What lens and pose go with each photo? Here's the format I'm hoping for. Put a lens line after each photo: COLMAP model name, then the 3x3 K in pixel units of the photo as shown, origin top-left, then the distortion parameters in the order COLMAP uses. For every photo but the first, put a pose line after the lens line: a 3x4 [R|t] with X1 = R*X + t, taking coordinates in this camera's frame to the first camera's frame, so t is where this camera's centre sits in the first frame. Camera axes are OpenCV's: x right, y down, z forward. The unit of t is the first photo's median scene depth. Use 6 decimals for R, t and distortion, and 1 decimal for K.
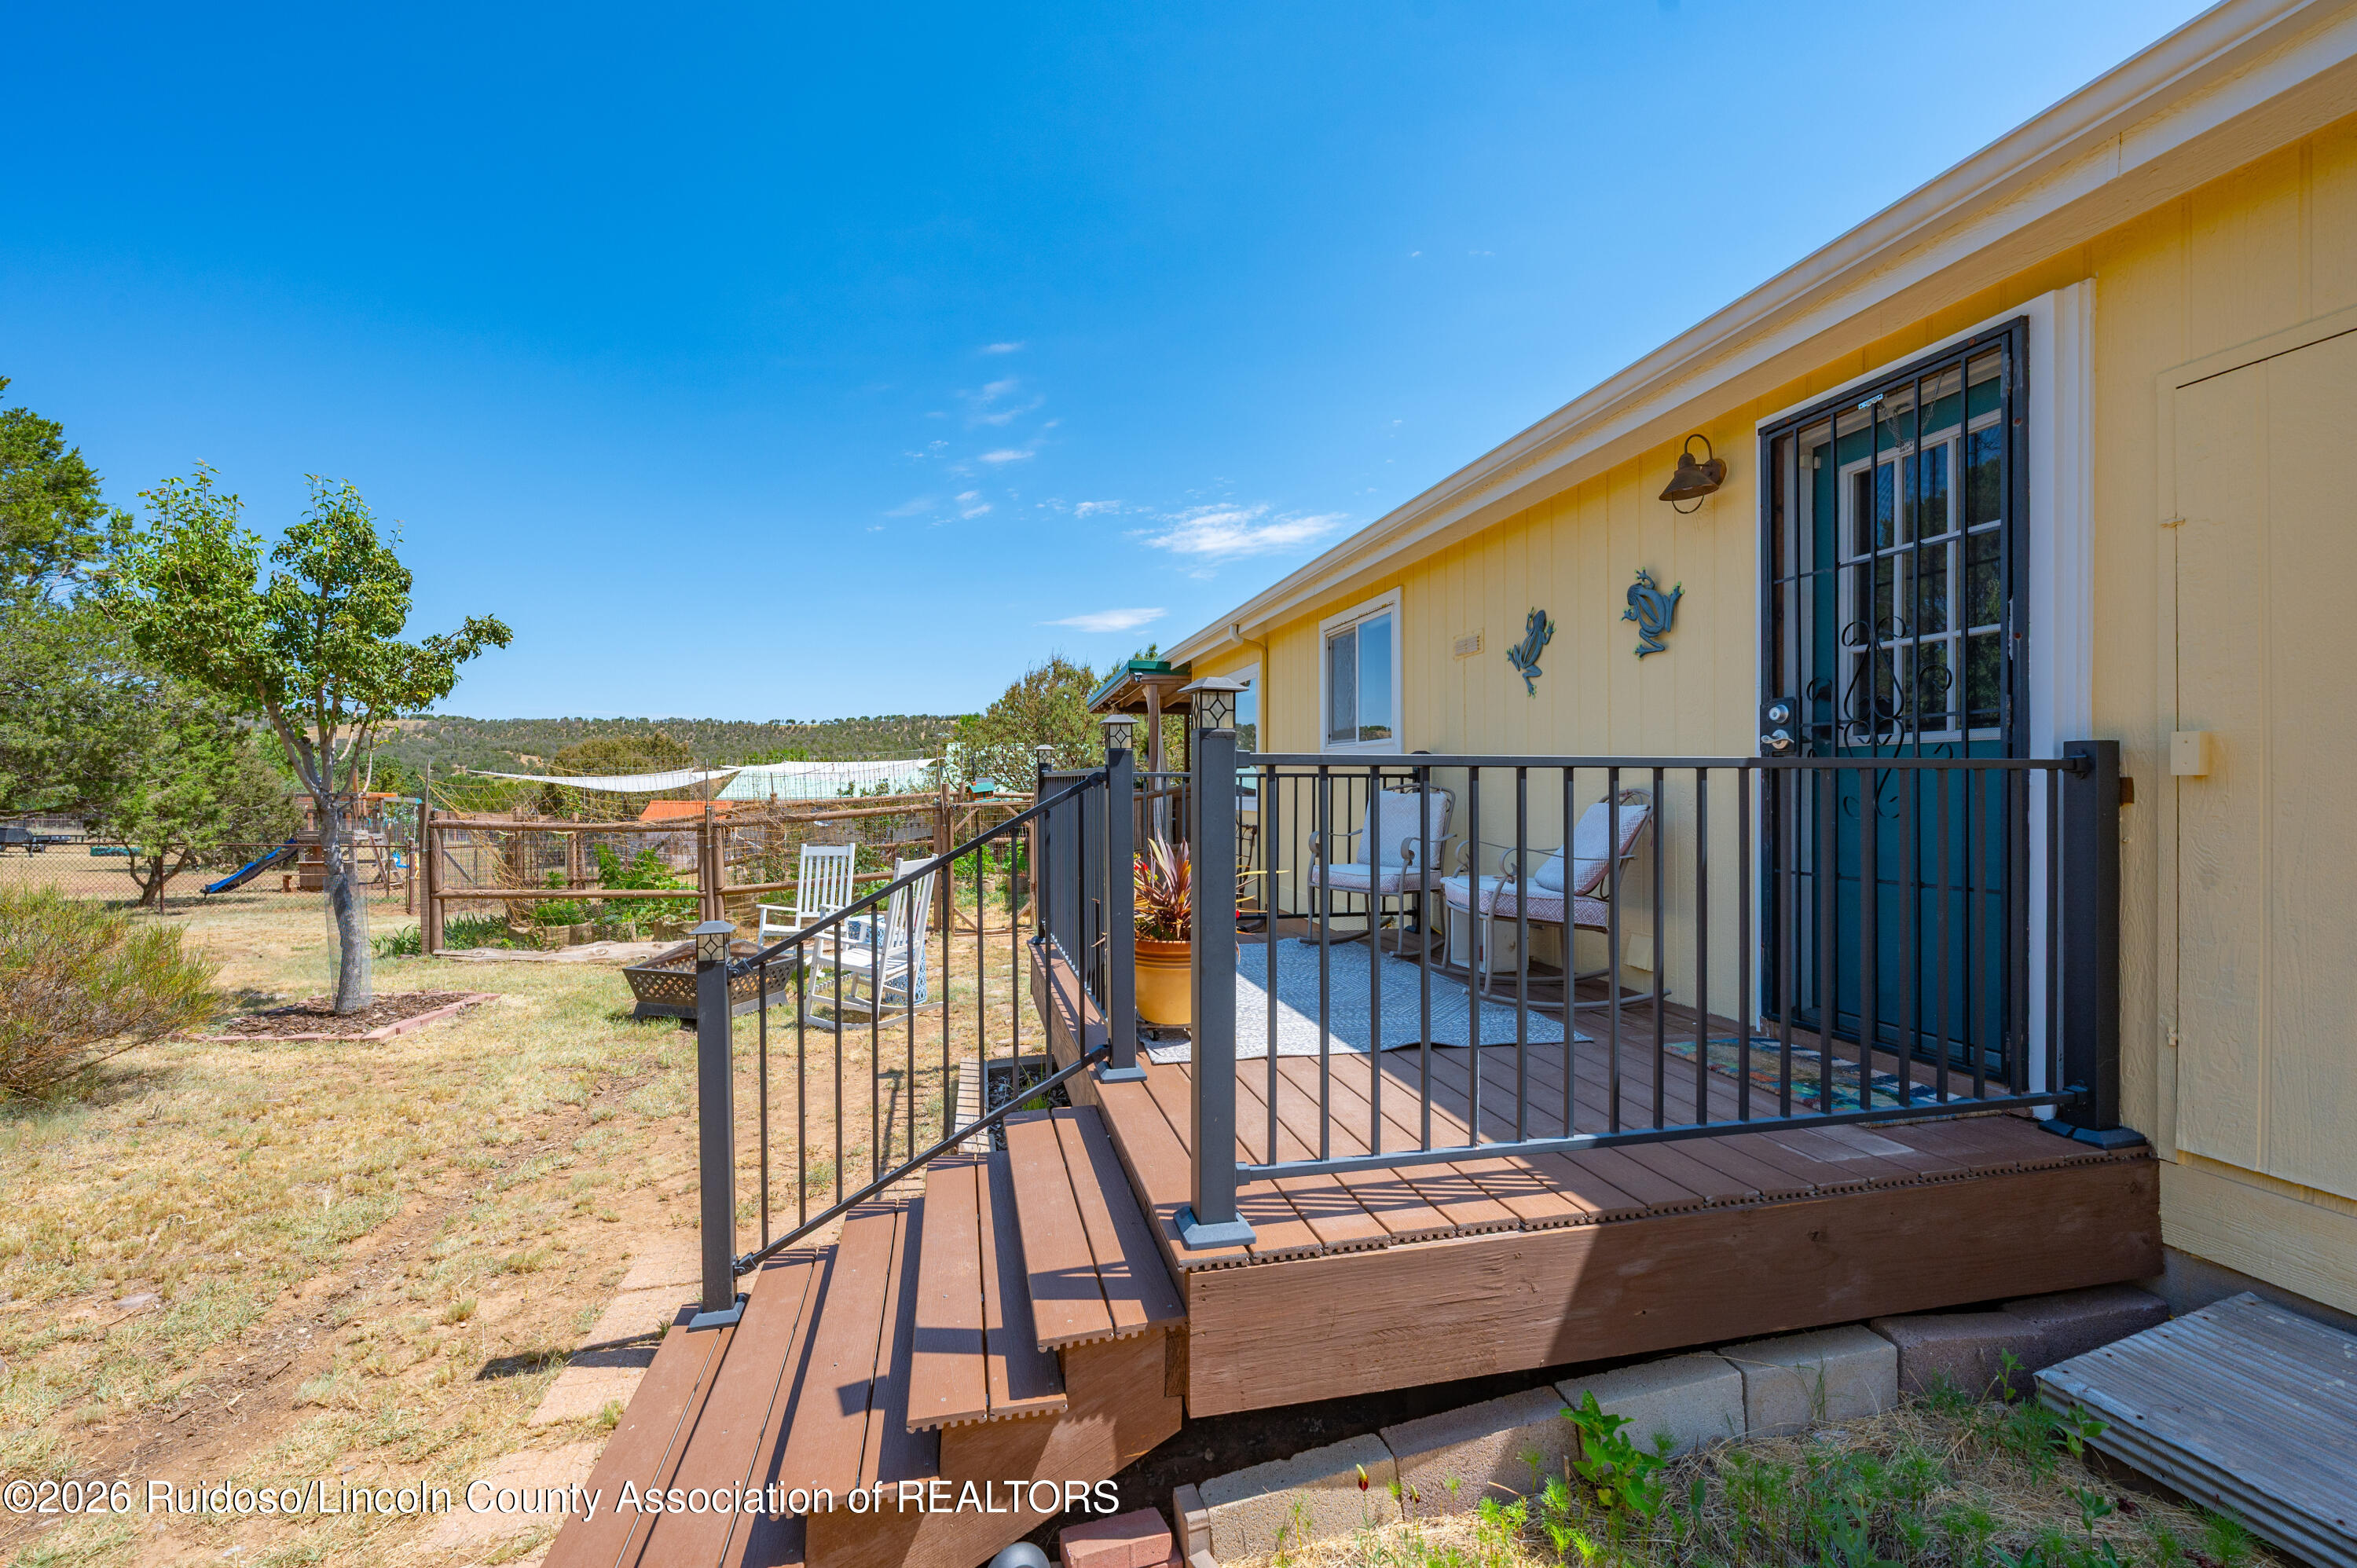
lens RADIAL K [[946.4, 0, 1171.4], [0, 946.4, 788.3], [0, 0, 1]] dist [-0.001557, 0.000415]
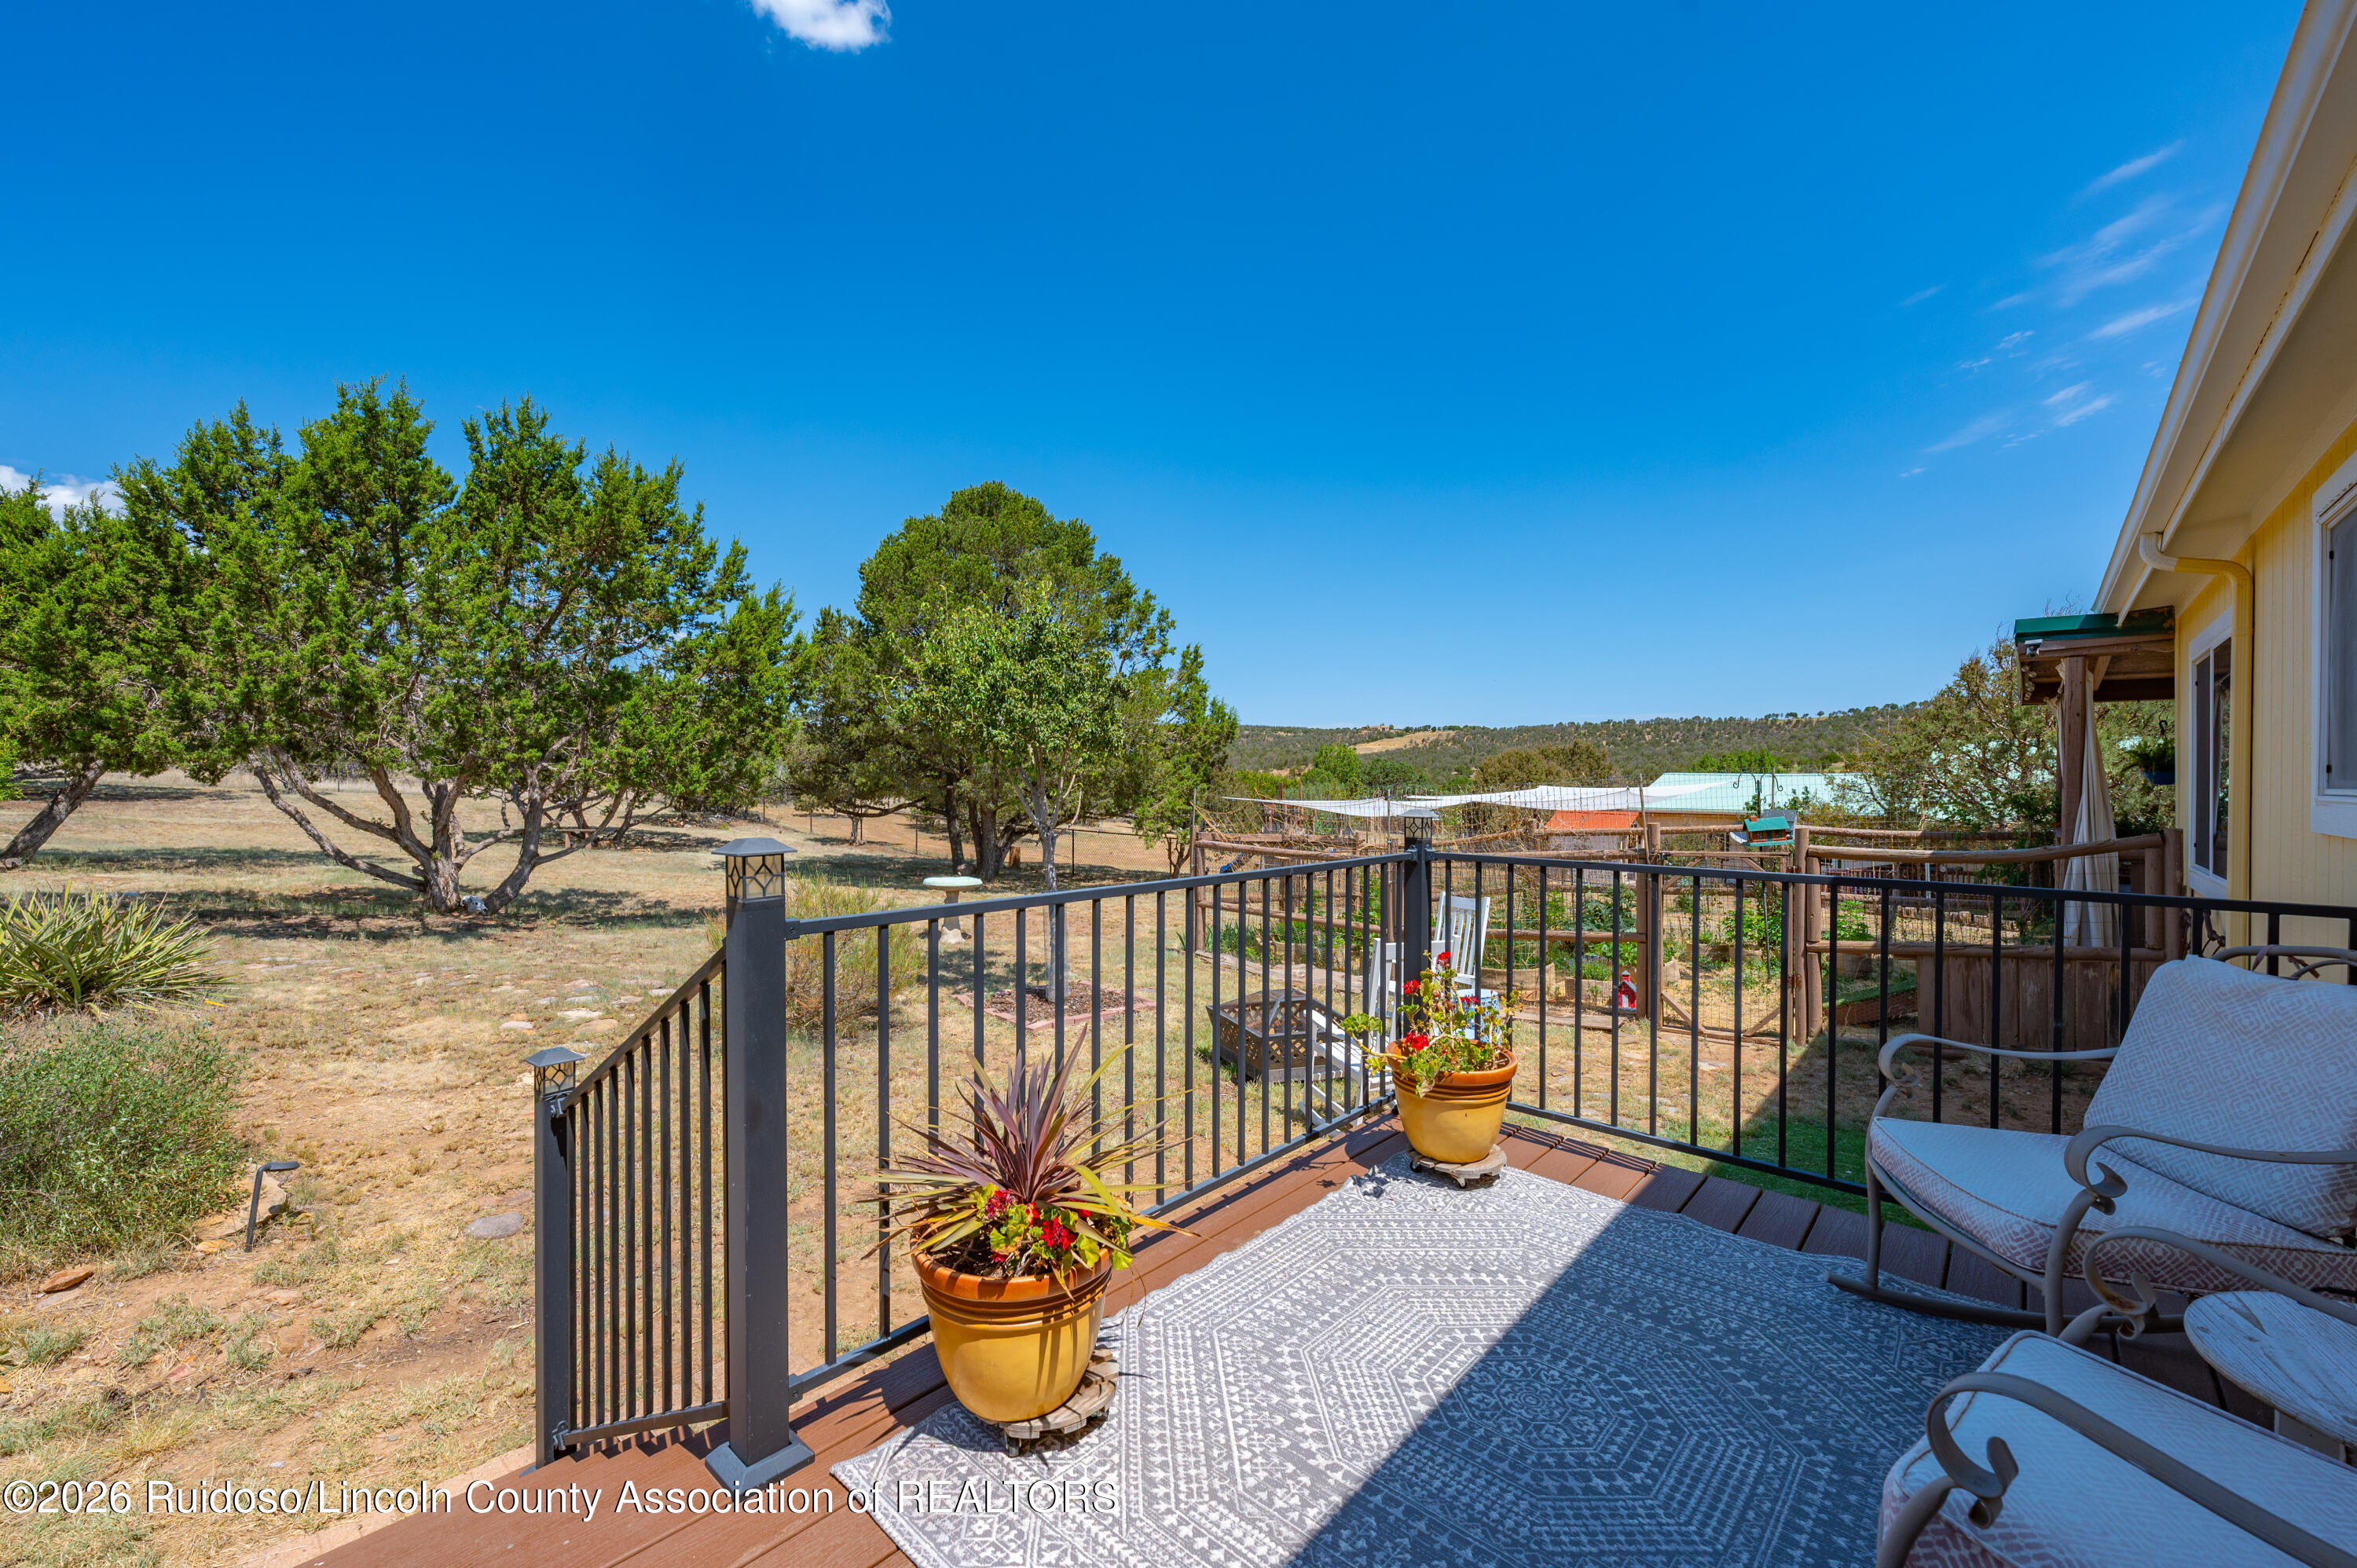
lens RADIAL K [[946.4, 0, 1344.7], [0, 946.4, 780.0], [0, 0, 1]] dist [-0.001557, 0.000415]
pose [[0.562392, 0.015771, -0.826720, 0.108242], [-0.008221, 0.999875, 0.013481, -0.019954], [0.826830, -0.000785, 0.562451, 0.166458]]
